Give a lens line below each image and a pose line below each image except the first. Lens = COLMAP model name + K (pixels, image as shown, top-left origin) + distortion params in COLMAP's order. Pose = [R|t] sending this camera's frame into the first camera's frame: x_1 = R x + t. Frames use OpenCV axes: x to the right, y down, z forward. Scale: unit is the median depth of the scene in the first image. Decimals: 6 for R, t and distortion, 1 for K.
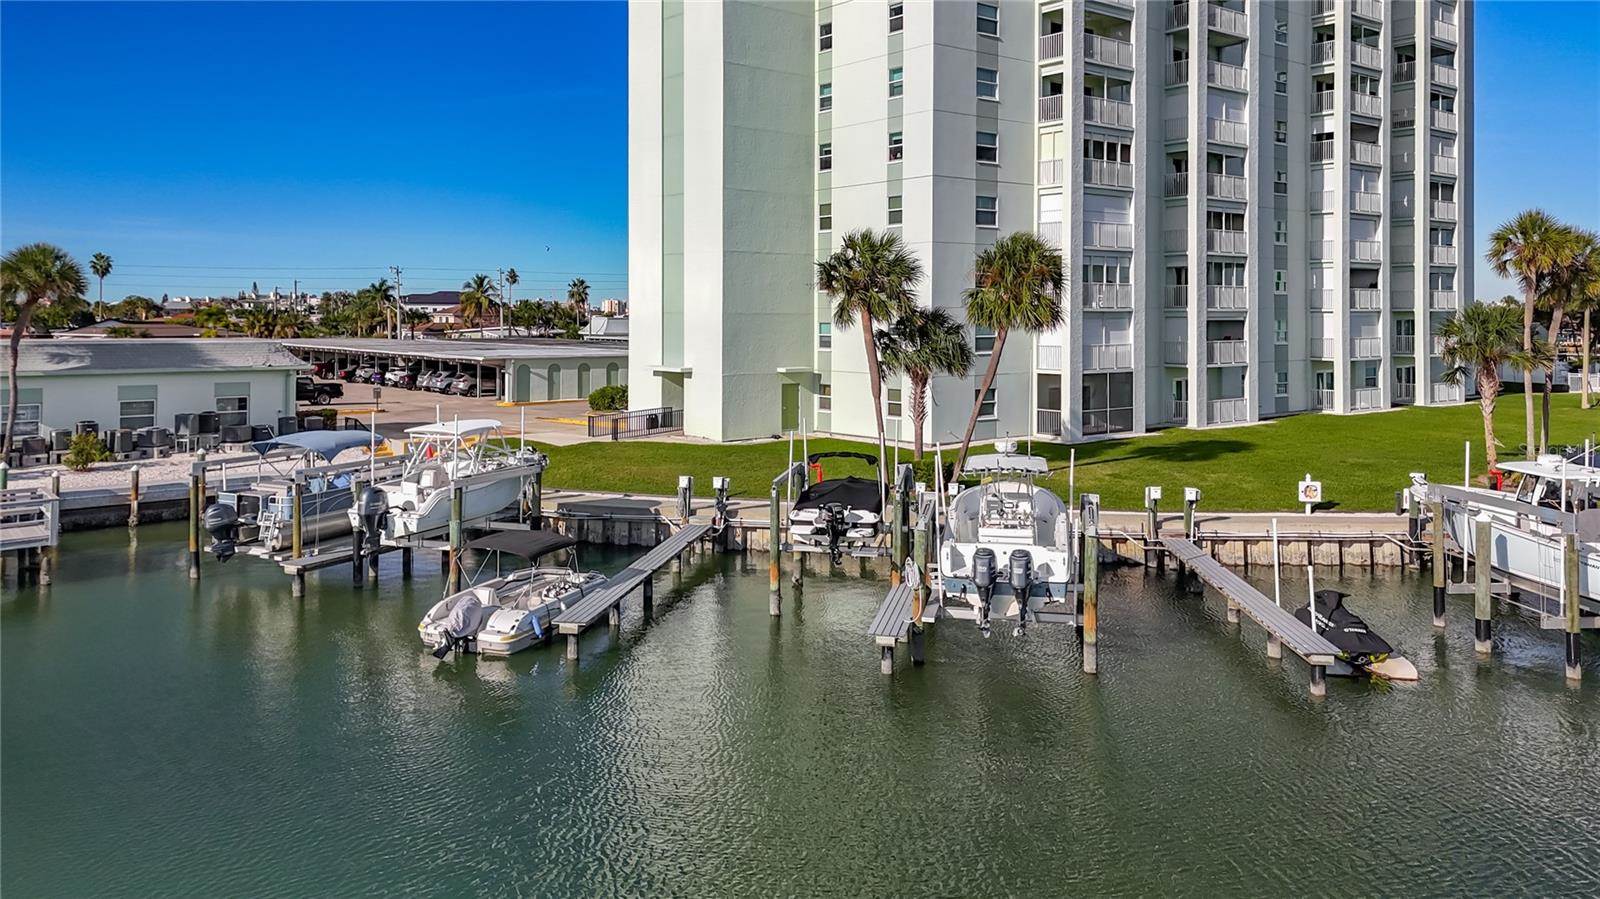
lens RADIAL K [[1216.5, 0, 782.4], [0, 1216.5, 302.9], [0, 0, 1]] dist [0.058664, 0.000493]
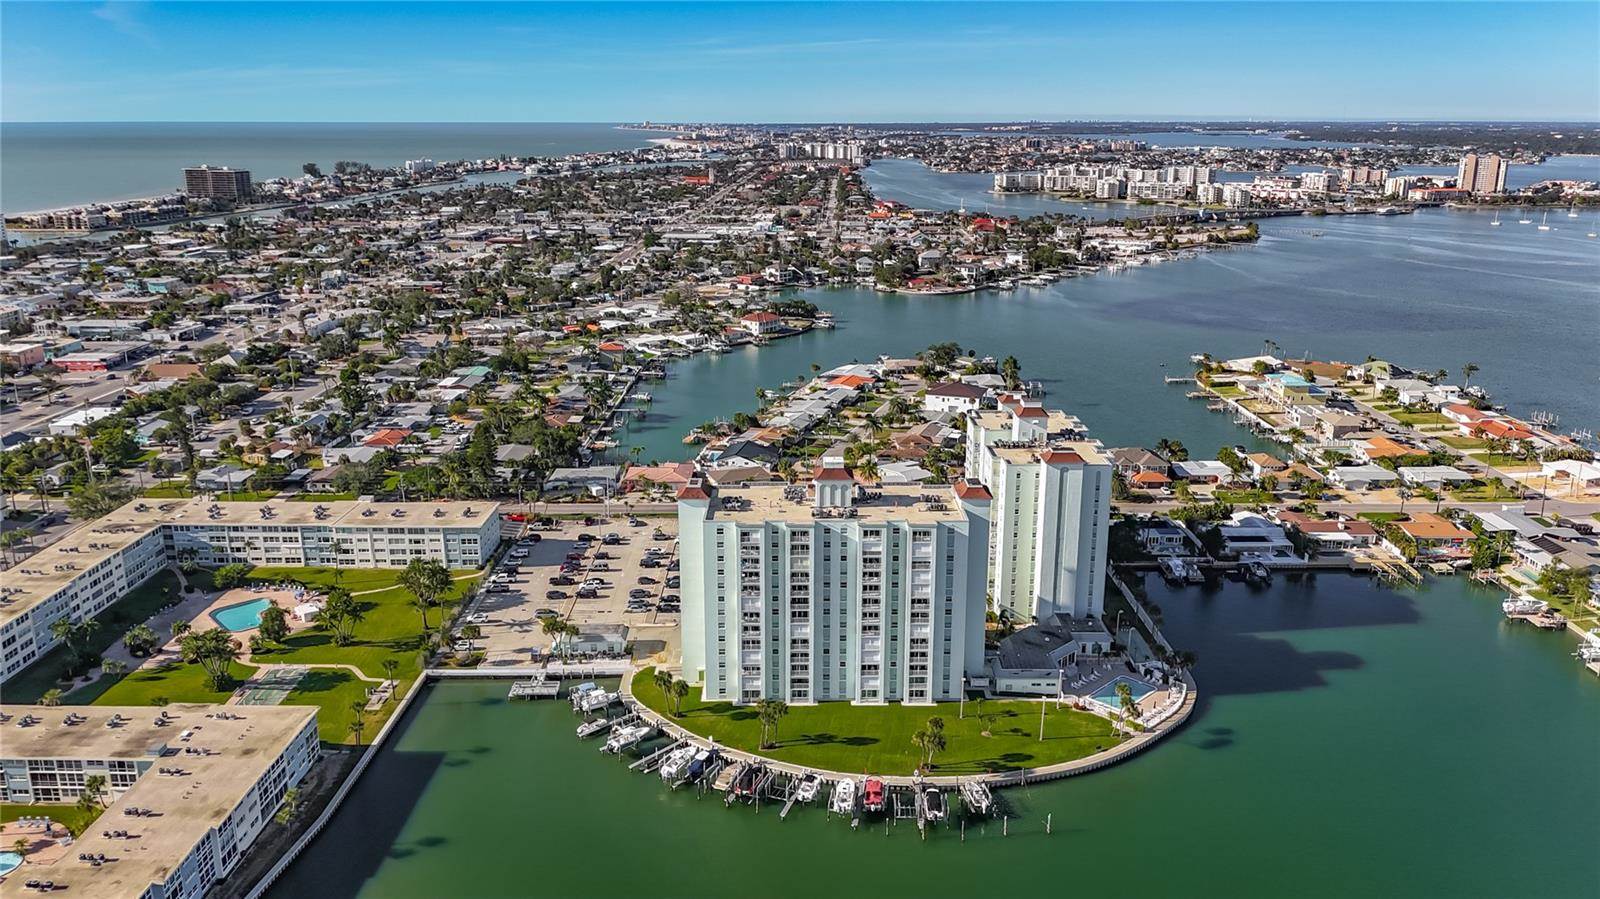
lens RADIAL K [[1200.6, 0, 803.0], [0, 1200.6, 421.4], [0, 0, 1]] dist [0.051590, -0.083279]
pose [[0.791303, 0.148710, -0.593065, 2.764381], [0.001791, 0.969404, 0.245466, -1.890099], [0.611422, -0.195300, 0.766825, -1.955002]]
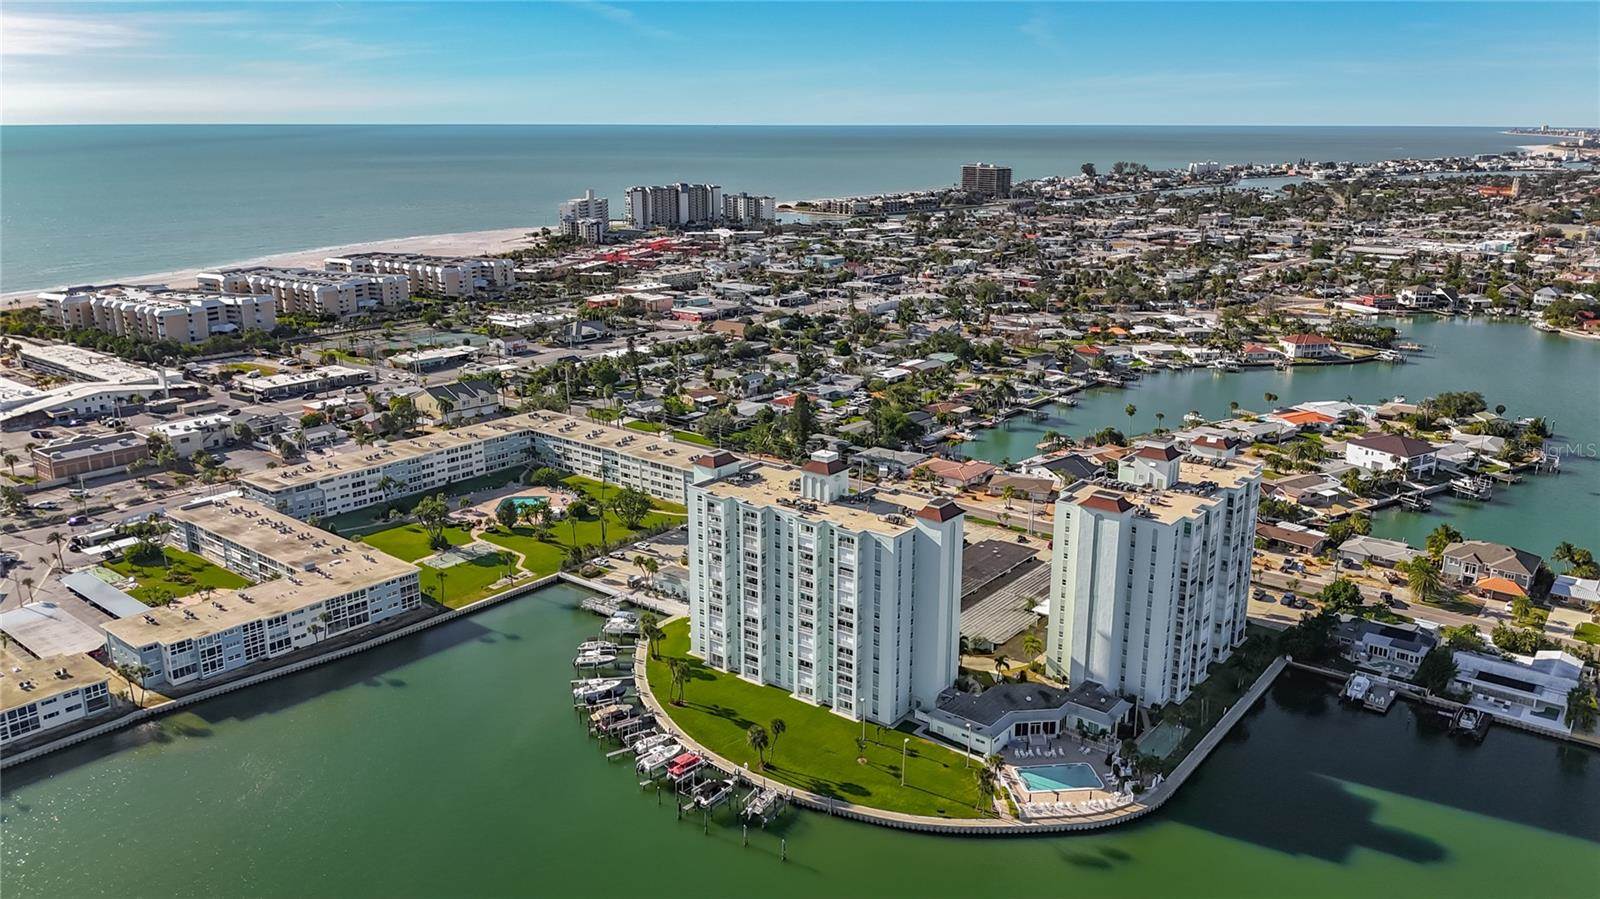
lens RADIAL K [[1200.6, 0, 803.0], [0, 1200.6, 421.4], [0, 0, 1]] dist [0.051590, -0.083279]
pose [[0.236569, 0.234870, -0.942800, 4.321047], [0.001827, 0.970234, 0.242162, -1.851740], [0.971613, -0.059011, 0.229098, 0.327043]]
